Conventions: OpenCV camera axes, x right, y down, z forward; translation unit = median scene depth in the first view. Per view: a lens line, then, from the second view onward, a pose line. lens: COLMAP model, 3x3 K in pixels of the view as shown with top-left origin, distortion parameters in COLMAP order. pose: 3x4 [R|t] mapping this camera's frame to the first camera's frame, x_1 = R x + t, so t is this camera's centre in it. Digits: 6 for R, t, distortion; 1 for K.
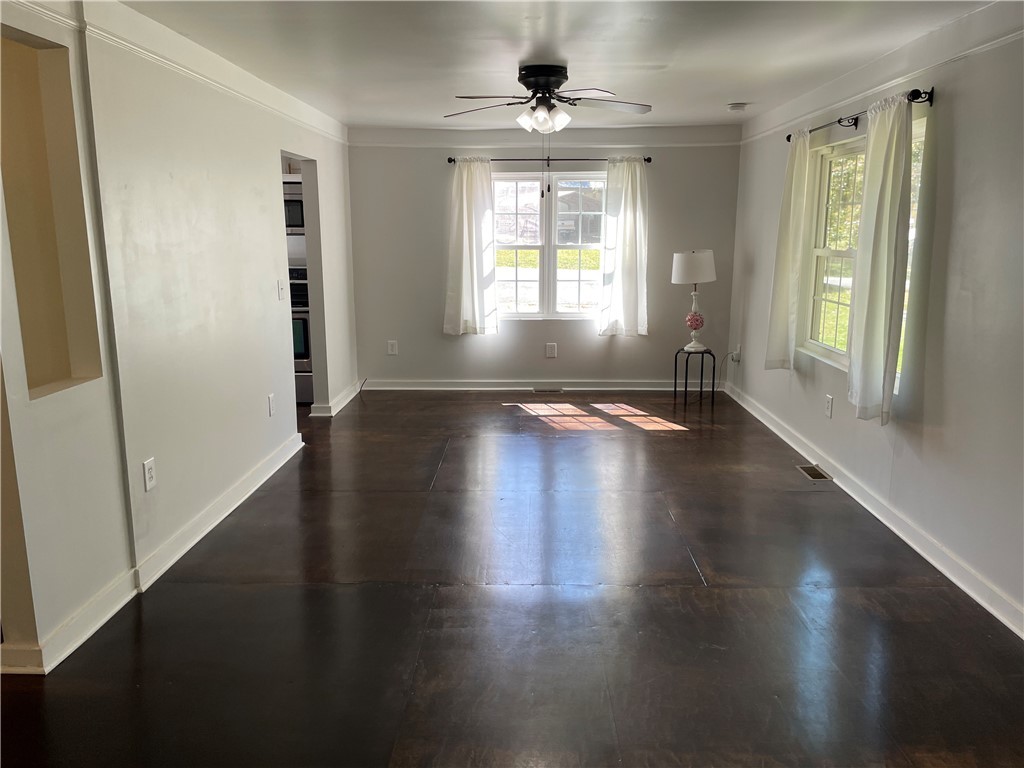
lens RADIAL K [[783.0, 0, 507.2], [0, 783.0, 381.6], [0, 0, 1]] dist [0.085823, -0.112819]
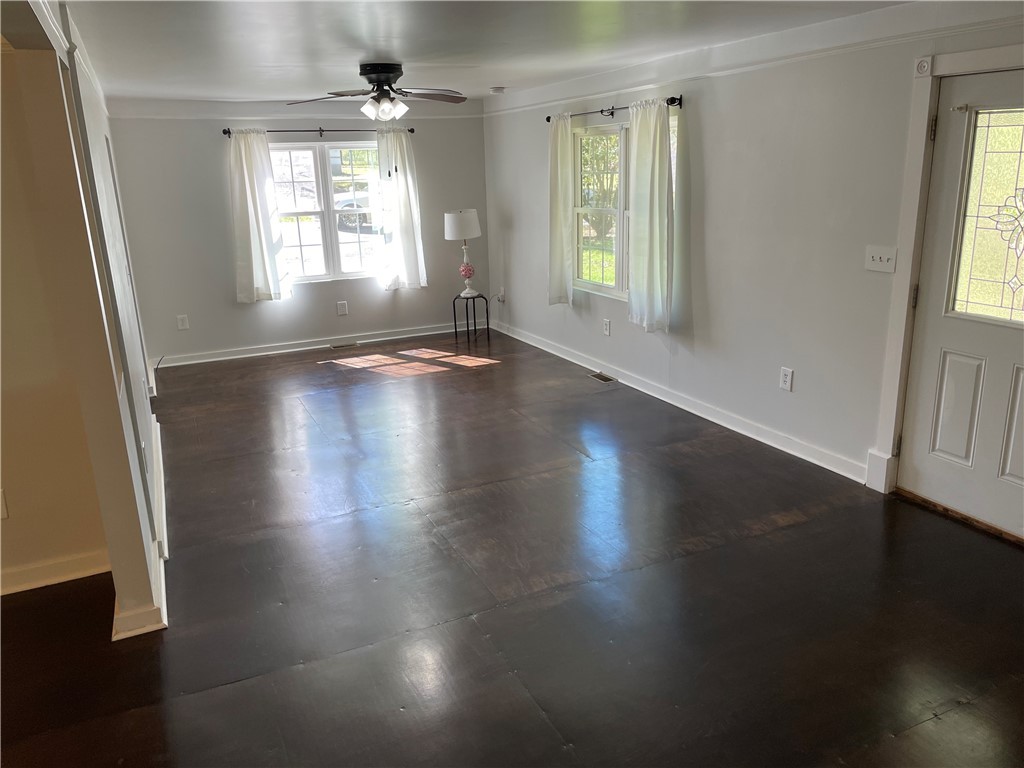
lens RADIAL K [[783.0, 0, 507.7], [0, 783.0, 388.1], [0, 0, 1]] dist [0.085823, -0.112819]
pose [[0.900420, -0.147315, 0.409318, -0.212954], [0.116047, 0.988160, 0.100362, -0.014234], [-0.419257, -0.042868, 0.906855, -0.097784]]
